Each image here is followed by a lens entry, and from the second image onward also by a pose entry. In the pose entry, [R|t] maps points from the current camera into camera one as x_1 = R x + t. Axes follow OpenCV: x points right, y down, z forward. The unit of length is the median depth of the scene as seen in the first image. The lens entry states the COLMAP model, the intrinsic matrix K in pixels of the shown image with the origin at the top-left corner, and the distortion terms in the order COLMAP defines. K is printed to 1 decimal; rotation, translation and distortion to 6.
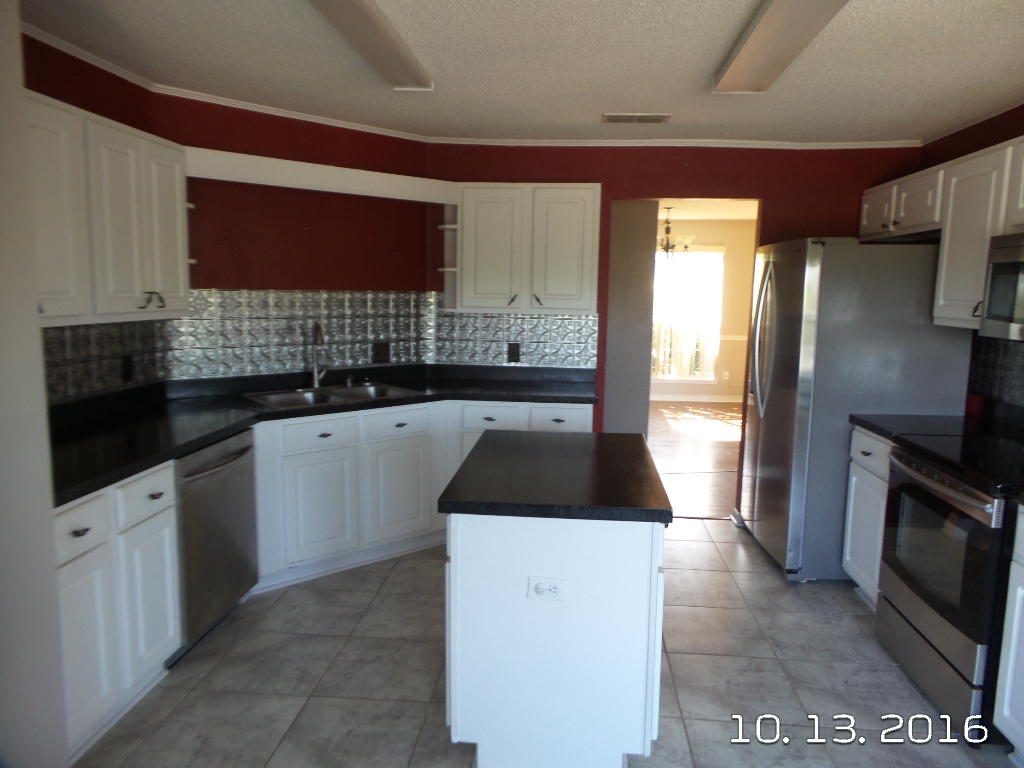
lens RADIAL K [[721.0, 0, 512.8], [0, 721.0, 382.7], [0, 0, 1]] dist [0.013178, 0.007103]
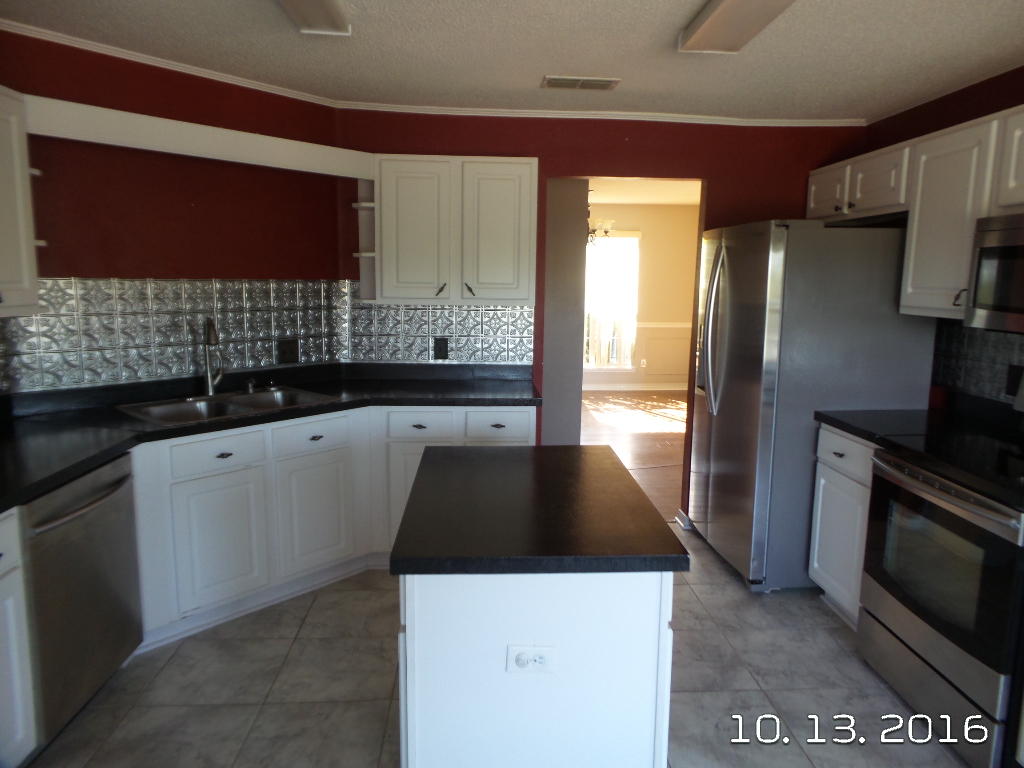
lens RADIAL K [[721.0, 0, 515.1], [0, 721.0, 384.1], [0, 0, 1]] dist [0.013178, 0.007103]
pose [[0.989958, -0.024699, 0.139186, -0.042068], [0.021811, 0.999515, 0.022235, -0.019222], [-0.139668, -0.018976, 0.990017, 0.130091]]
